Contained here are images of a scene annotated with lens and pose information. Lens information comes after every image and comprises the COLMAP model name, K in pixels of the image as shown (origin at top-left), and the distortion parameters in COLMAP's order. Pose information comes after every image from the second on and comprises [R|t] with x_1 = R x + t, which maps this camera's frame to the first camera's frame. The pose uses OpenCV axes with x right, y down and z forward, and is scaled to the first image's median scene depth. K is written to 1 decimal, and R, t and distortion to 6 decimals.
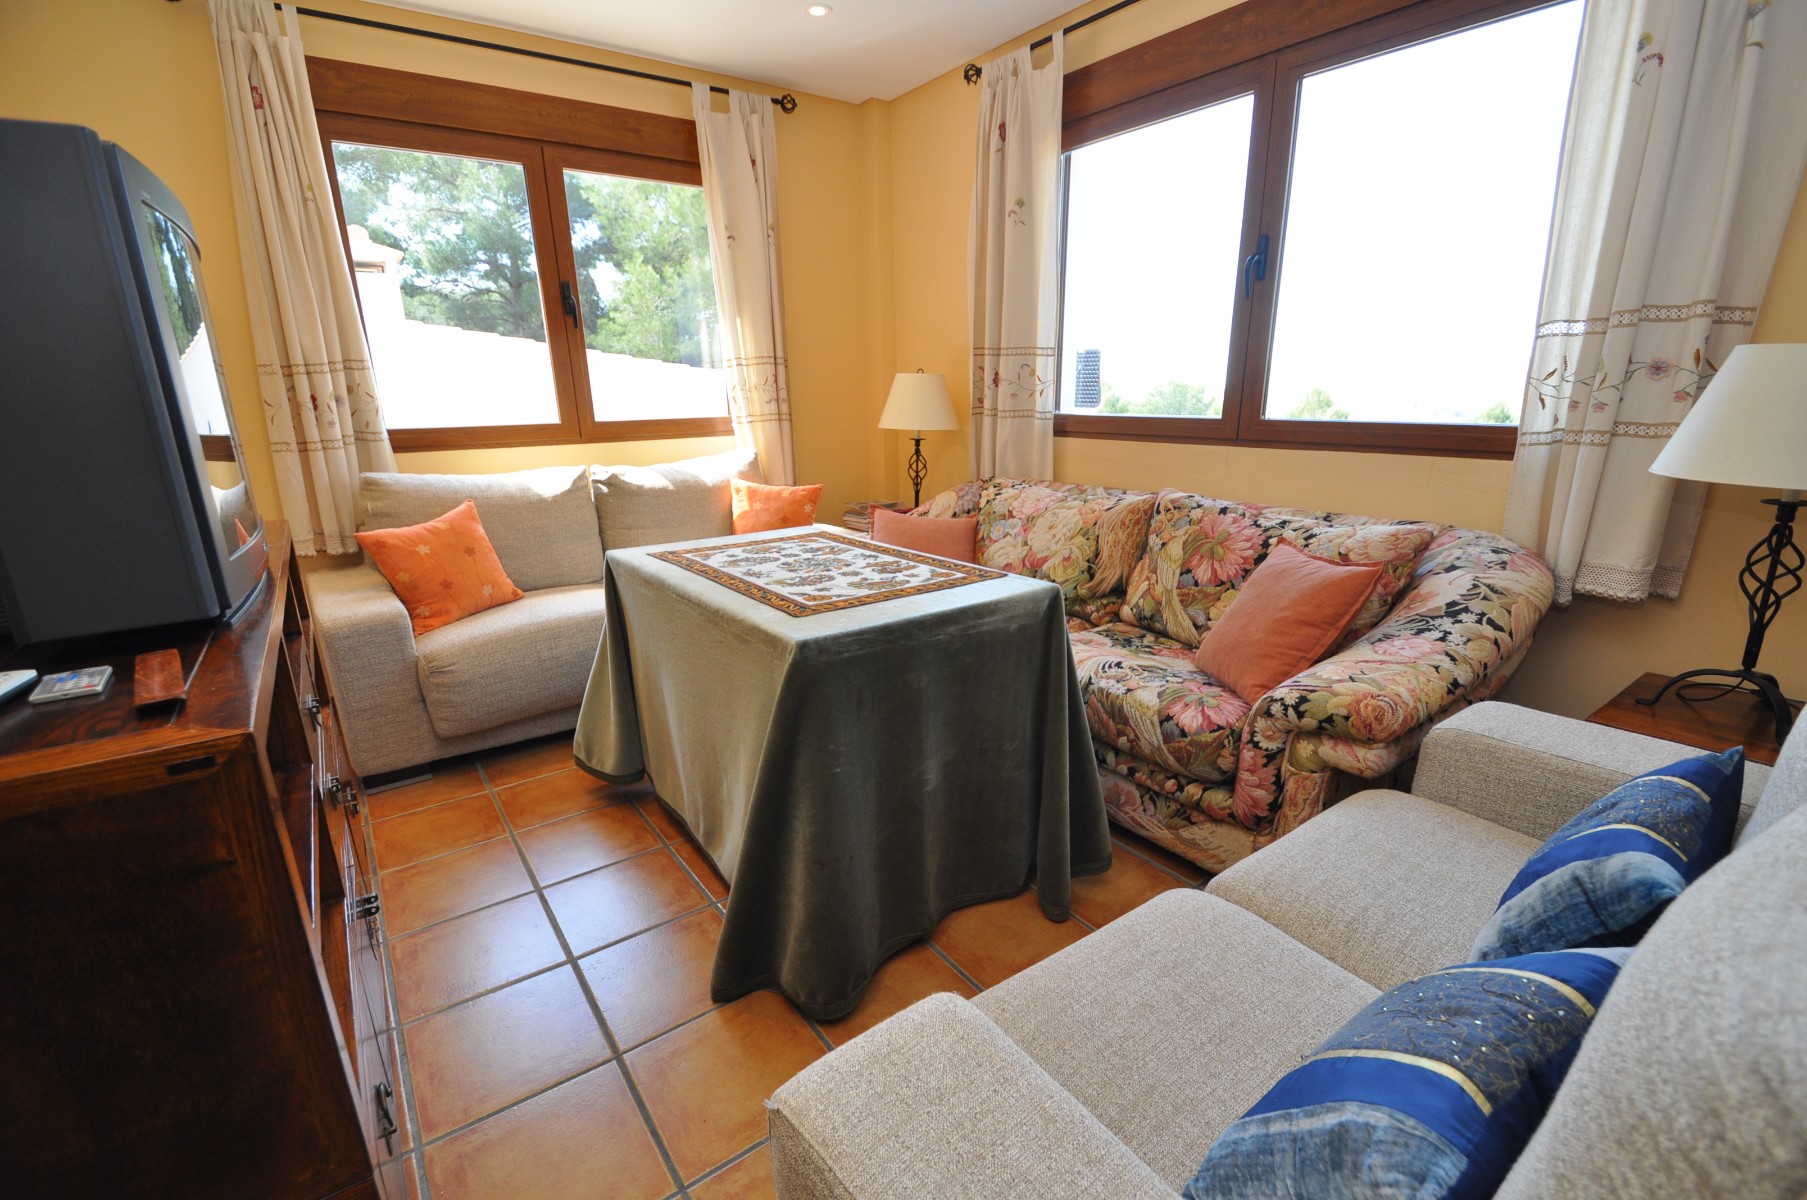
lens RADIAL K [[788.4, 0, 904.6], [0, 788.4, 630.1], [0, 0, 1]] dist [0.015279, -0.017153]
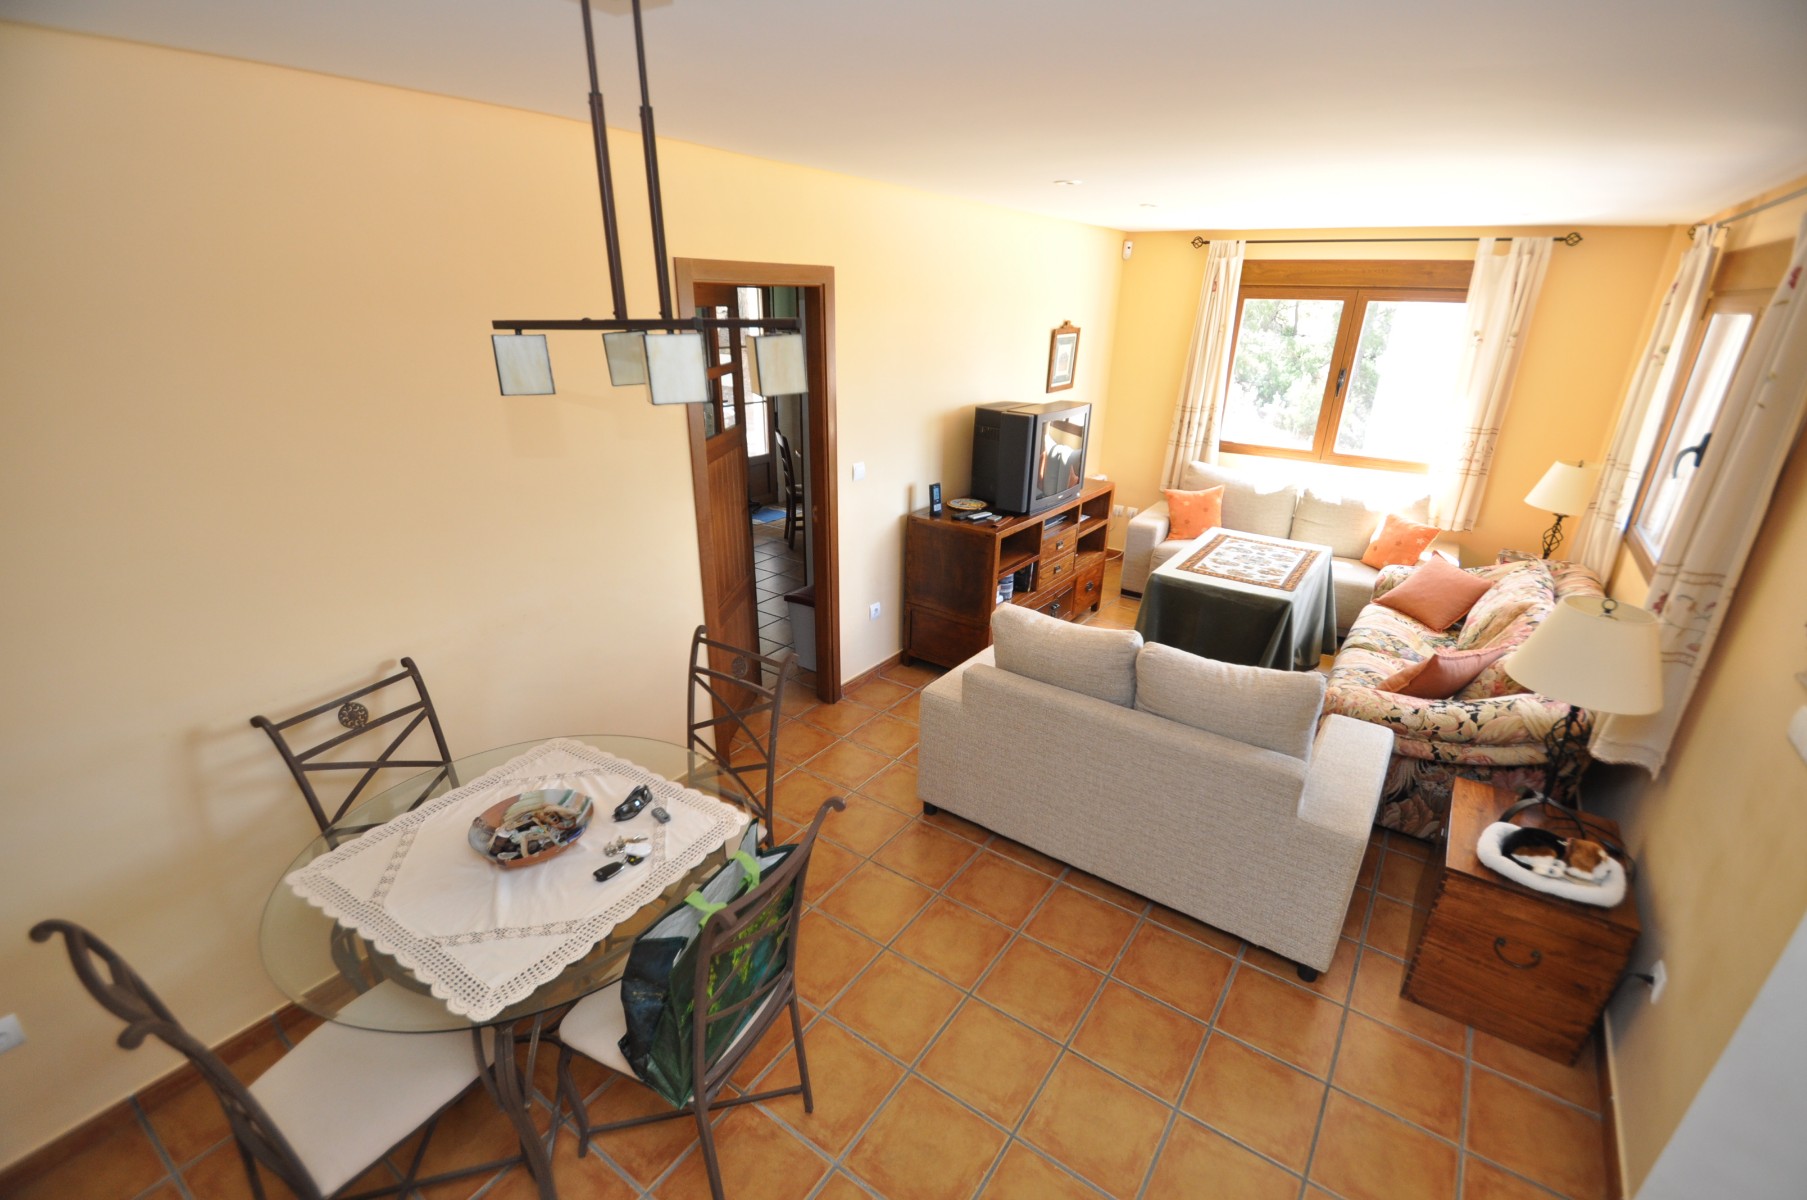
lens RADIAL K [[796.2, 0, 906.4], [0, 796.2, 625.2], [0, 0, 1]] dist [0.011841, -0.014753]
pose [[0.327446, 0.385240, -0.862768, 0.972891], [-0.302991, 0.907699, 0.290308, -0.172398], [0.894972, 0.166351, 0.413947, -0.440126]]
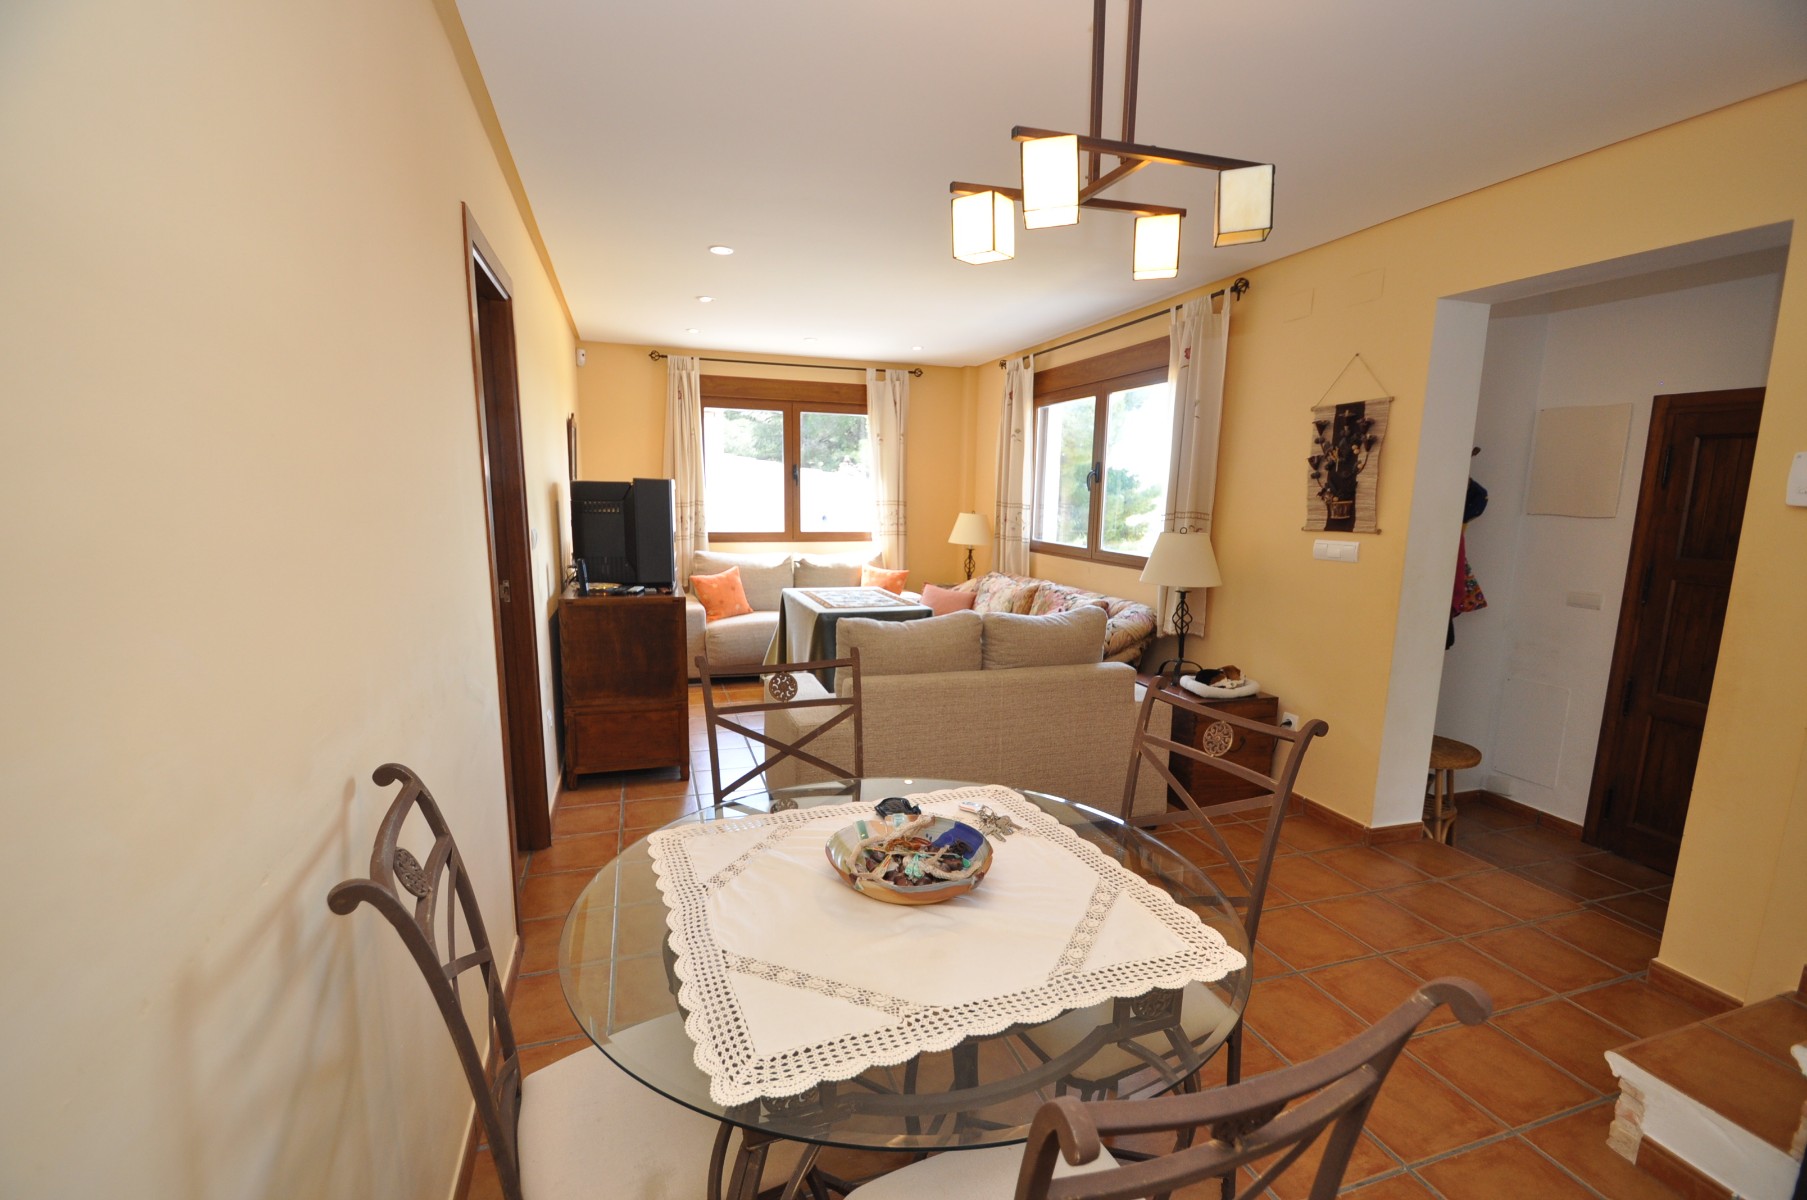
lens RADIAL K [[788.4, 0, 904.6], [0, 788.4, 630.1], [0, 0, 1]] dist [0.015279, -0.017153]
pose [[0.950577, 0.085479, -0.298491, 0.508404], [-0.121211, 0.987237, -0.103297, 0.163939], [0.285852, 0.134372, 0.948806, -0.832122]]
